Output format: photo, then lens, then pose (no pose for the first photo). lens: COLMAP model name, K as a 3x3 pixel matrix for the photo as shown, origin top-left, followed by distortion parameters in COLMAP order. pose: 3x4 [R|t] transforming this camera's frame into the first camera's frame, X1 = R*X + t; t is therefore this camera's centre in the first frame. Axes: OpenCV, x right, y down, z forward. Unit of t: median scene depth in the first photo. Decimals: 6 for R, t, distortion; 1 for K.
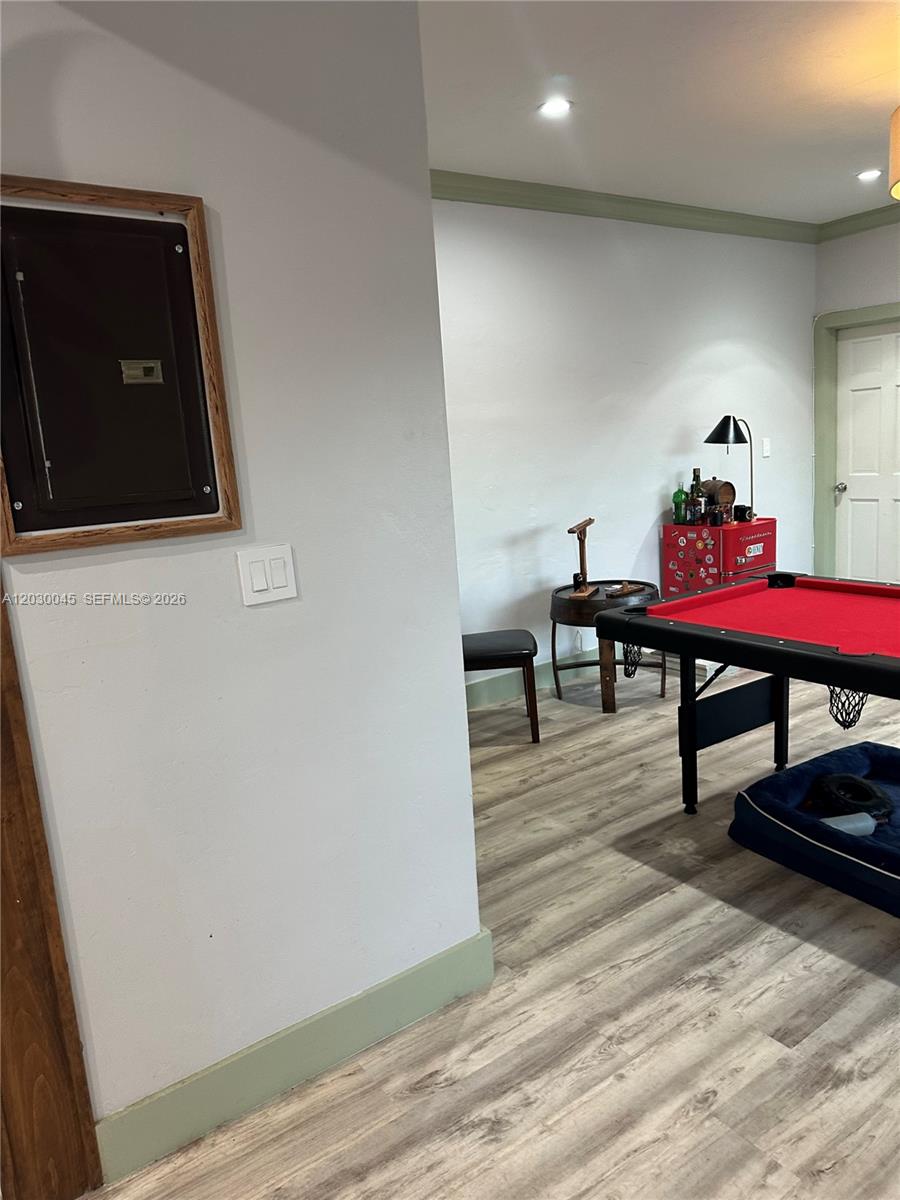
lens RADIAL K [[842.0, 0, 450.0], [0, 842.0, 600.0], [0, 0, 1]] dist [0.043780, -0.062054]
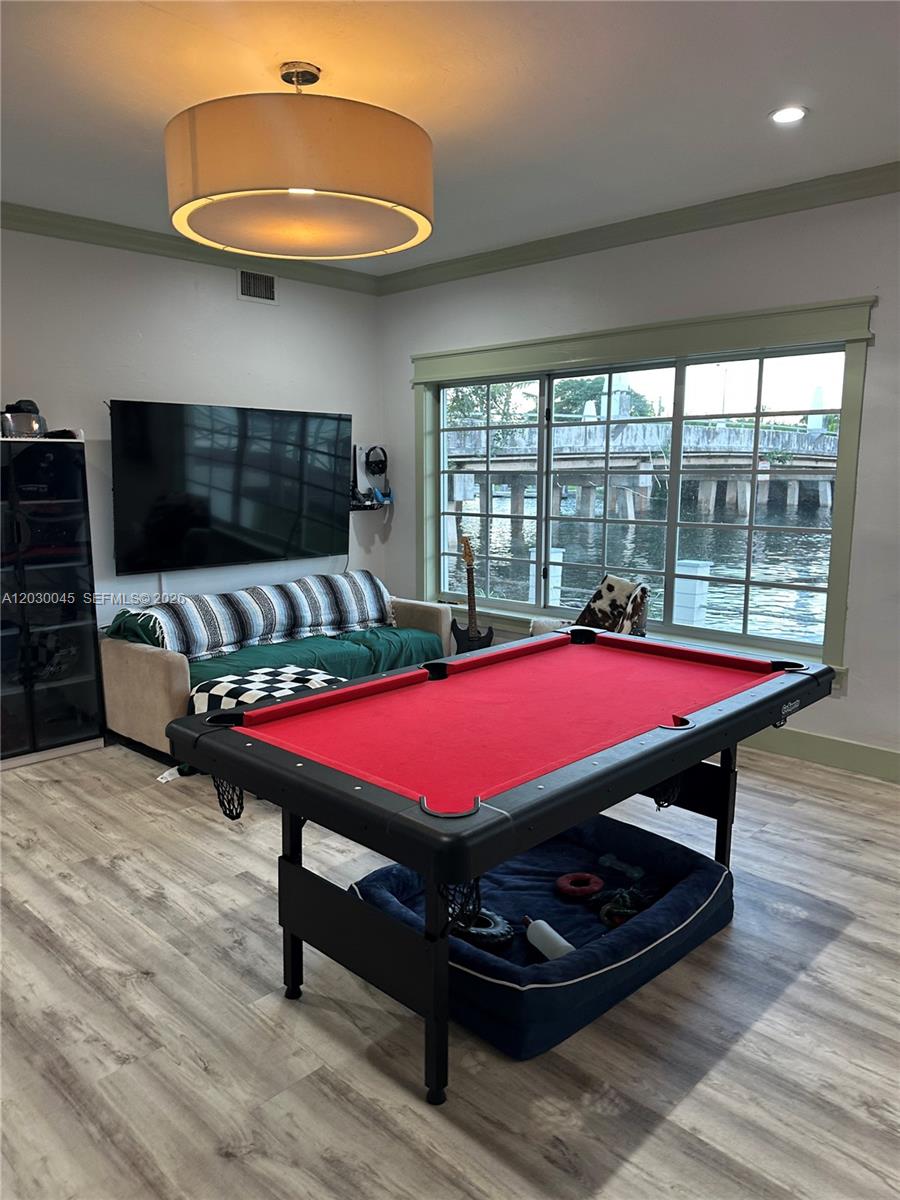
lens RADIAL K [[862.6, 0, 450.0], [0, 862.6, 600.0], [0, 0, 1]] dist [0.002710, -0.010110]
pose [[-0.197059, -0.084783, 0.976719, -0.256827], [0.198933, 0.972071, 0.124515, -0.152158], [-0.959997, 0.218838, -0.174689, 0.878948]]
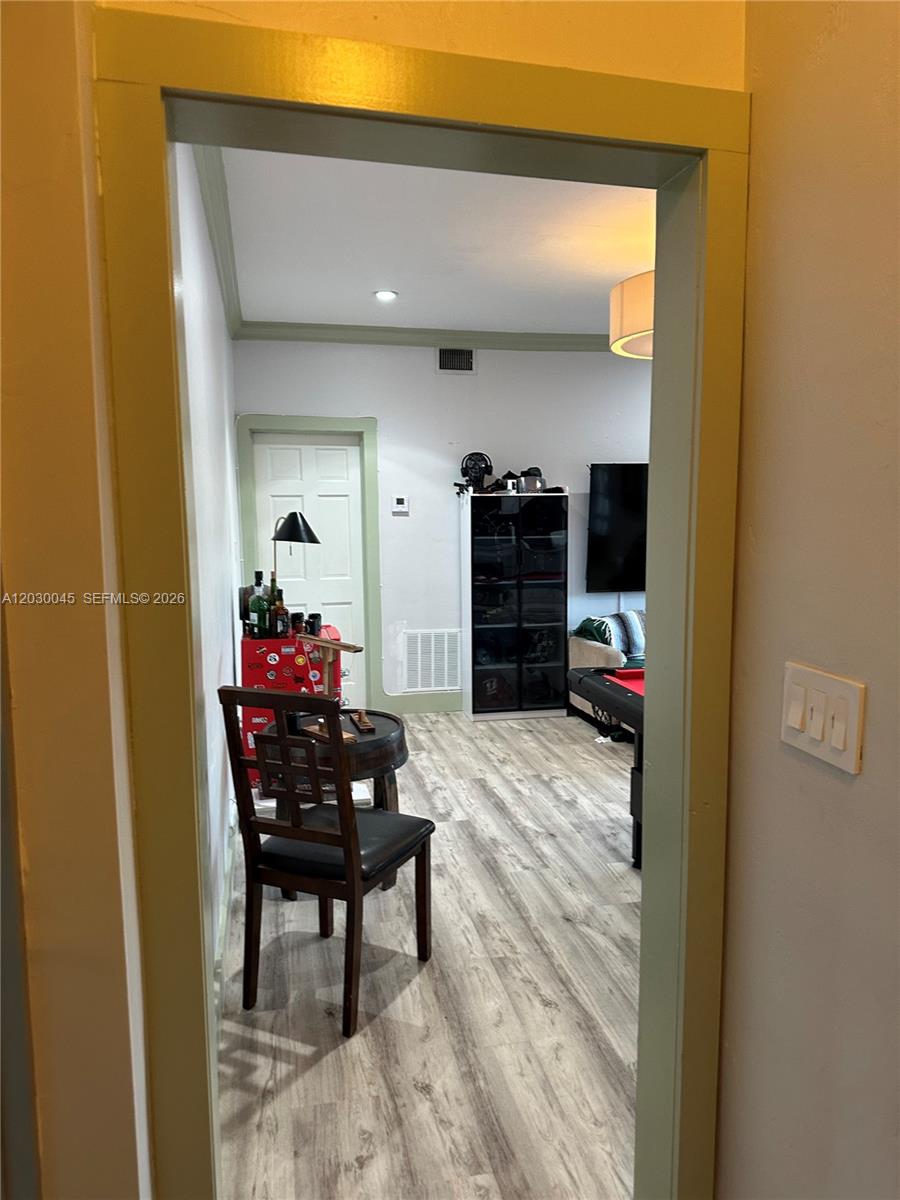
lens RADIAL K [[842.0, 0, 450.0], [0, 842.0, 600.0], [0, 0, 1]] dist [0.043780, -0.062054]
pose [[0.387640, -0.028506, 0.921370, -0.558025], [0.153347, 0.987589, -0.033962, -0.099169], [-0.908966, 0.154455, 0.387200, 0.726025]]
